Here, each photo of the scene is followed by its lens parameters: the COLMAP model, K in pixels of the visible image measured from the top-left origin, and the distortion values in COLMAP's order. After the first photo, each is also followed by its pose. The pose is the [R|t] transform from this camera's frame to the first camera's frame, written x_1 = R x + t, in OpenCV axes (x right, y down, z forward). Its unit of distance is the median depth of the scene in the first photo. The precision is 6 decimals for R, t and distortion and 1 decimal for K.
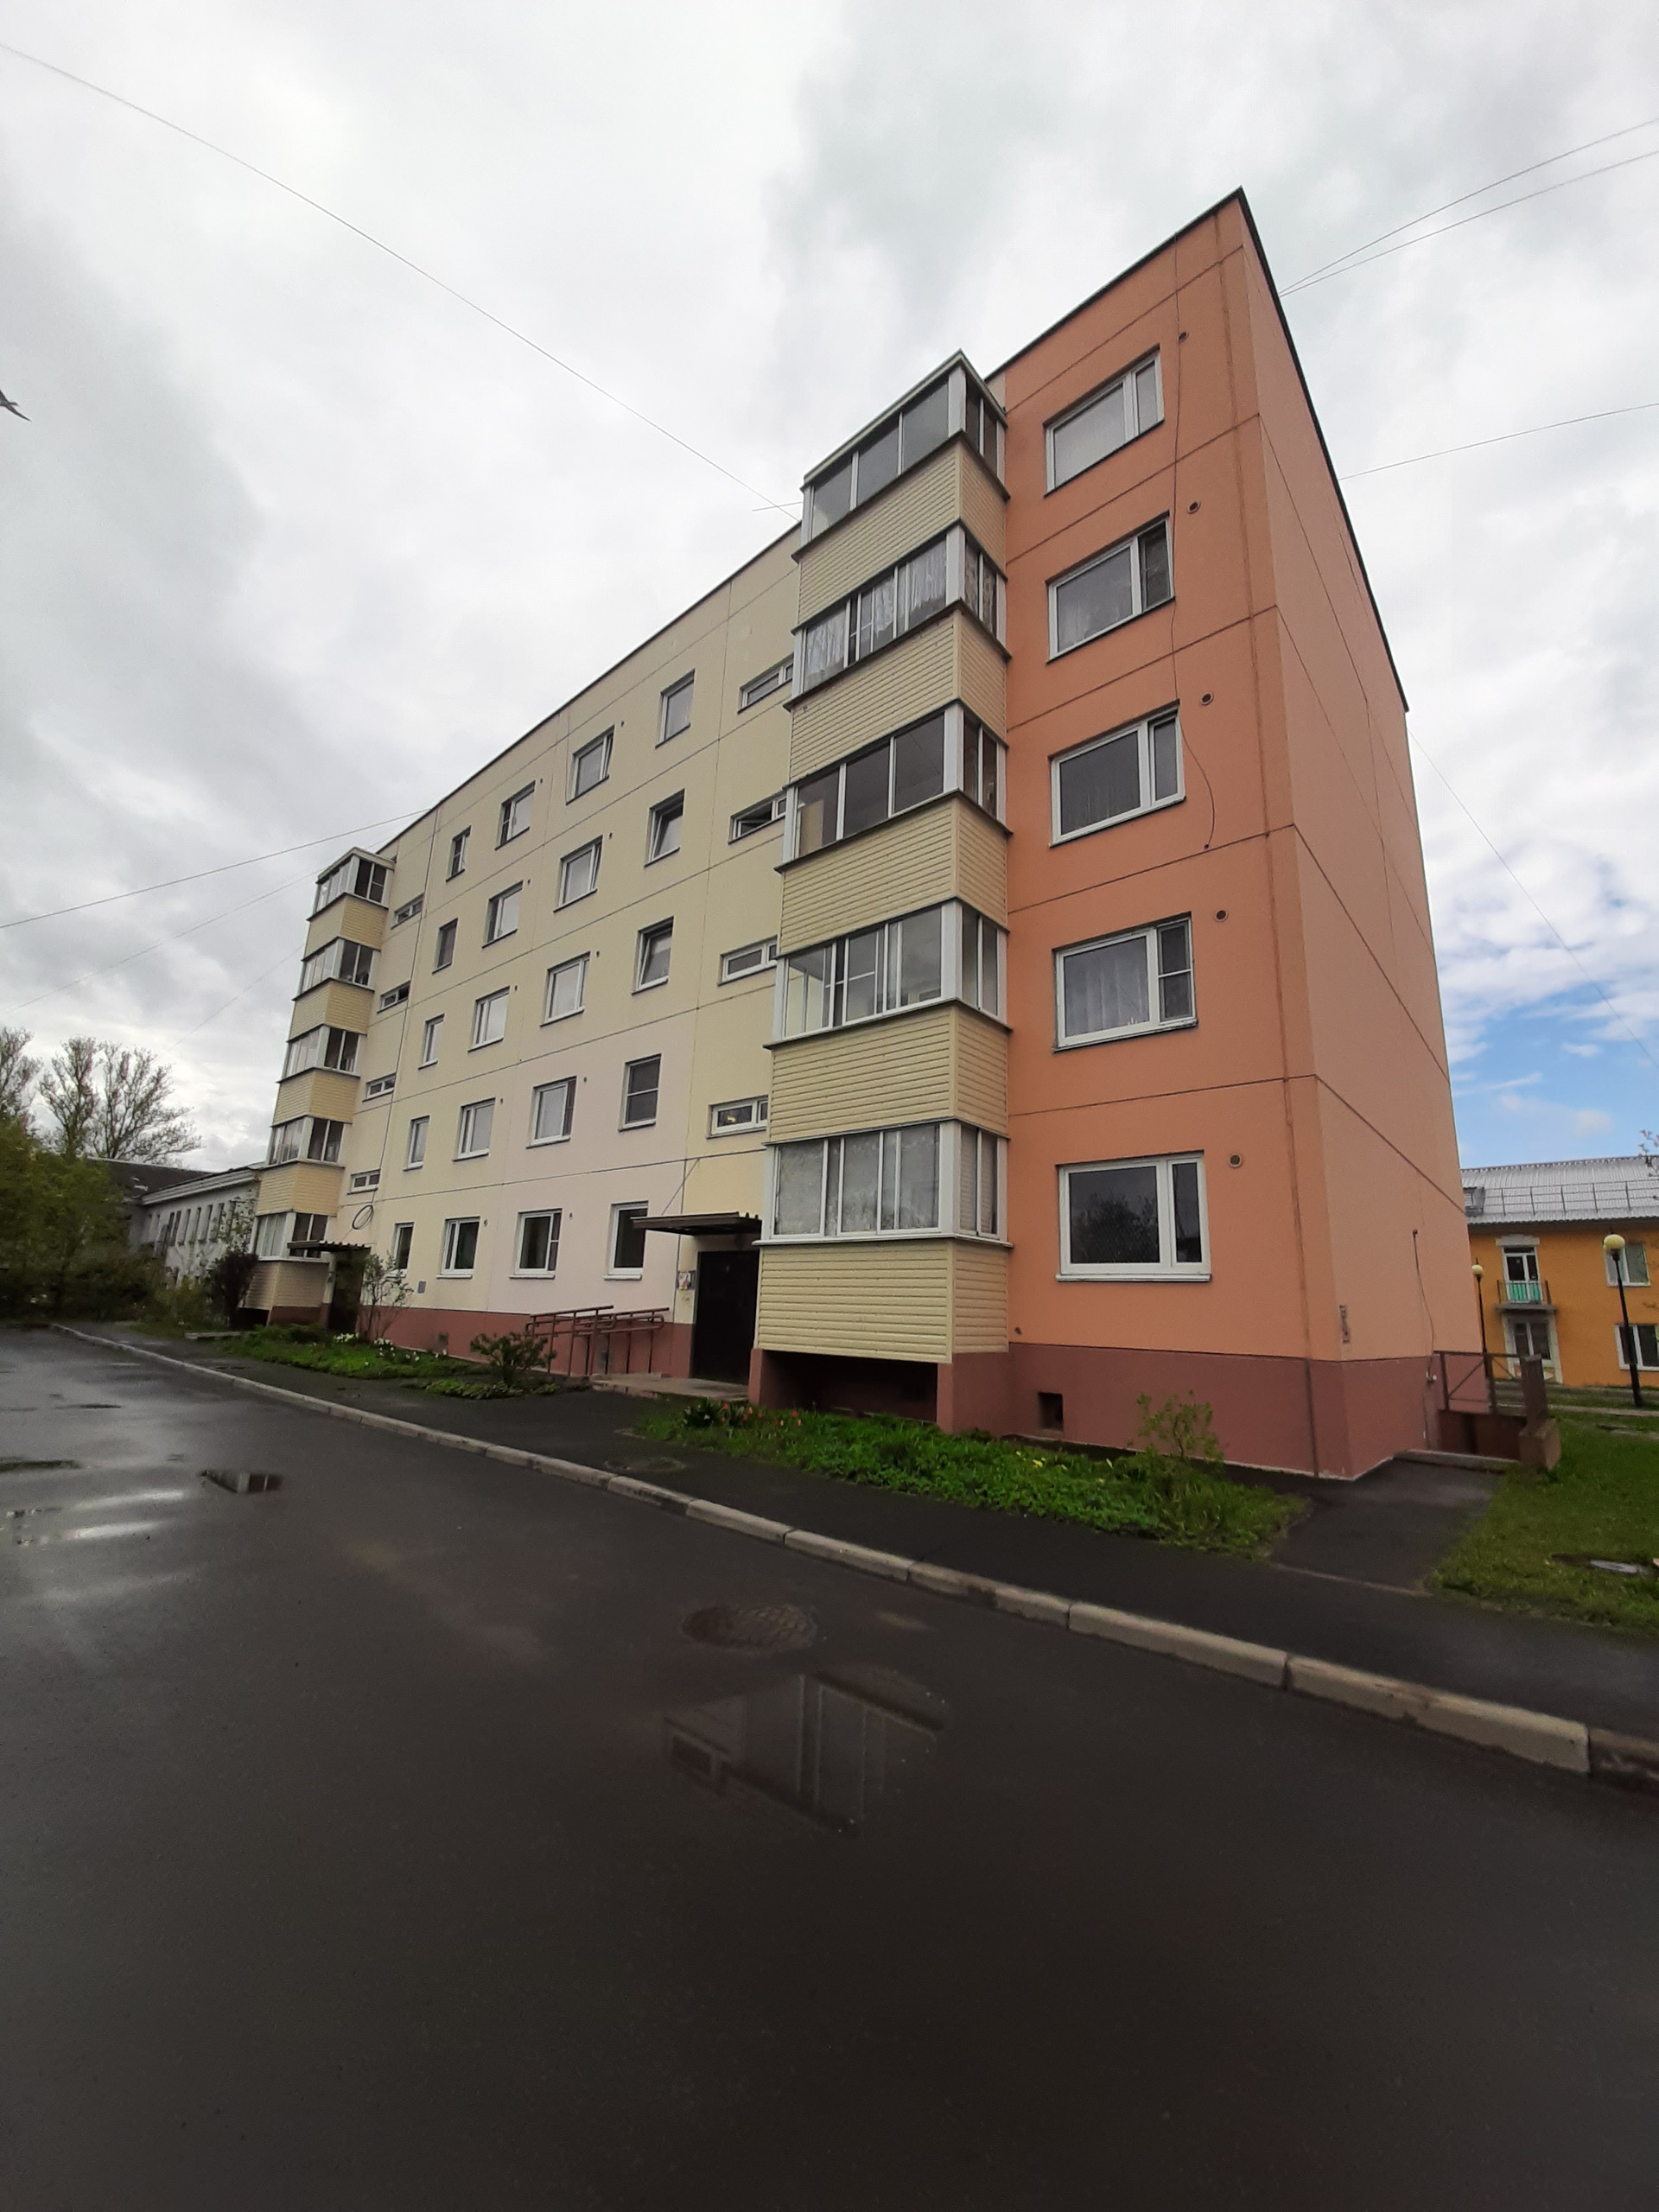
lens RADIAL K [[857.6, 0, 834.3], [0, 857.6, 1120.1], [0, 0, 1]] dist [0.017787, -0.016733]
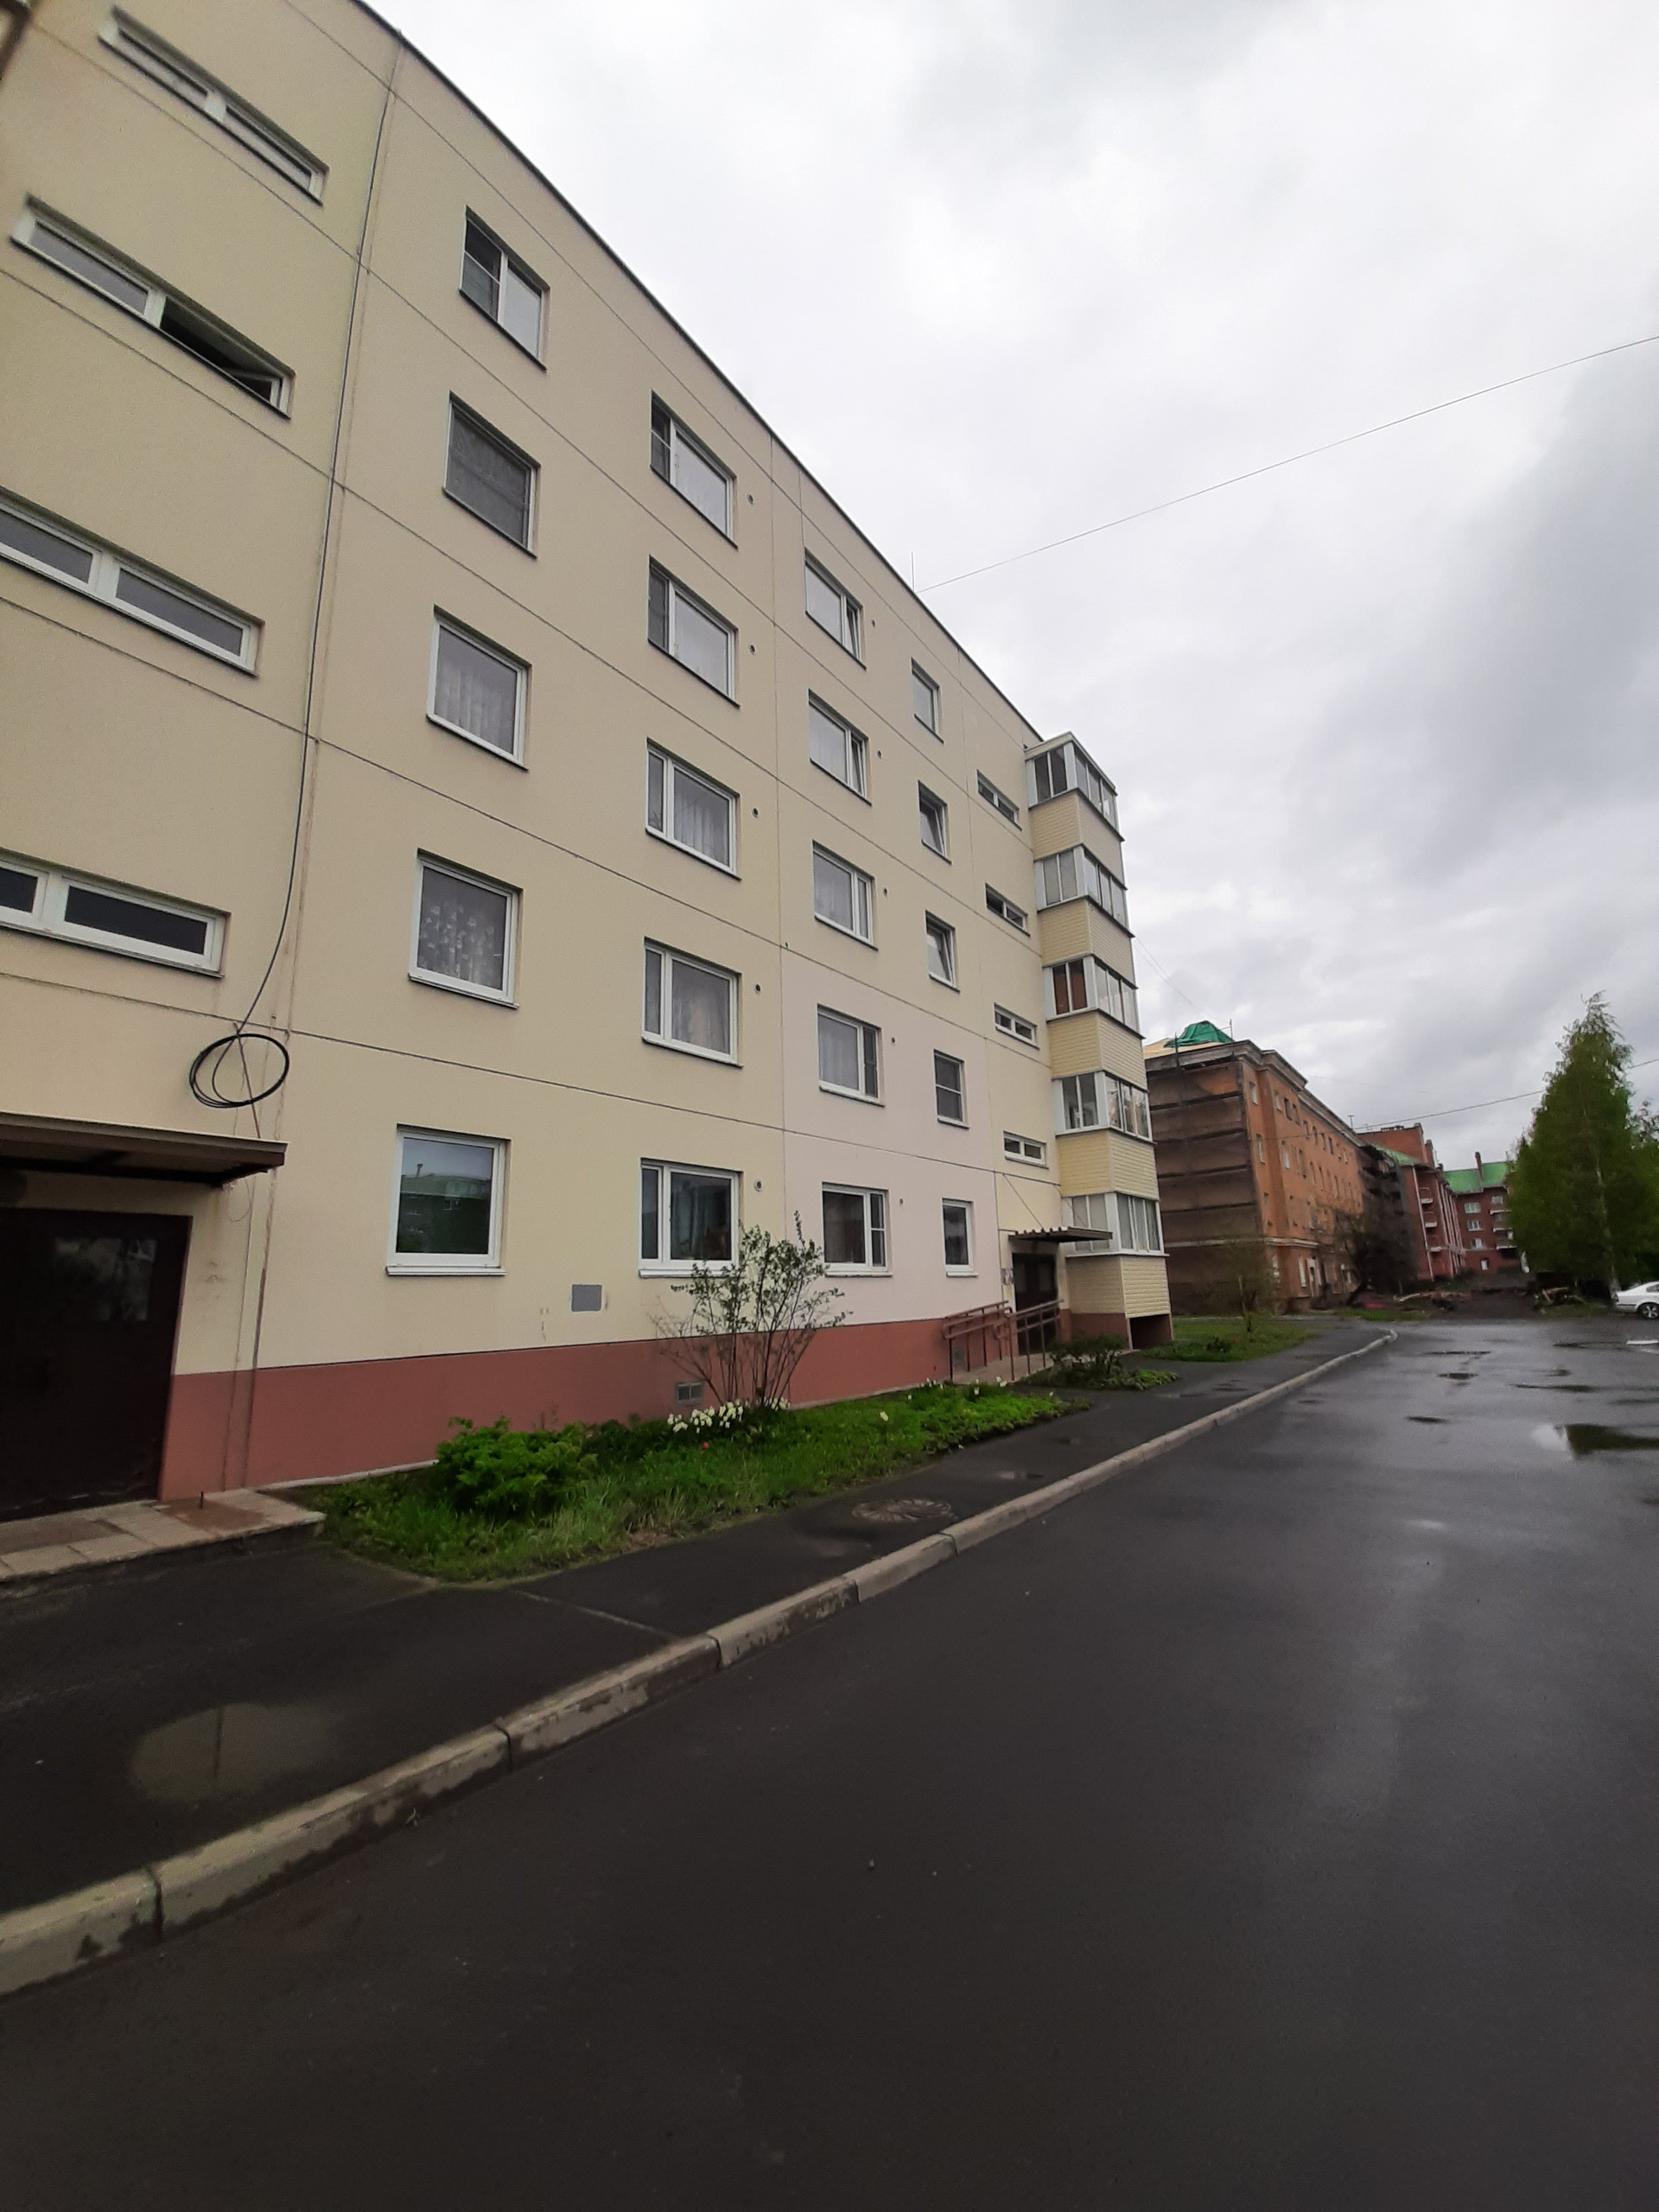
lens RADIAL K [[857.6, 0, 834.3], [0, 857.6, 1120.1], [0, 0, 1]] dist [0.017787, -0.016733]
pose [[-0.050188, 0.173495, 0.983555, -1.129296], [-0.188102, 0.965530, -0.179914, 0.195471], [-0.980866, -0.194039, -0.015823, 1.079406]]
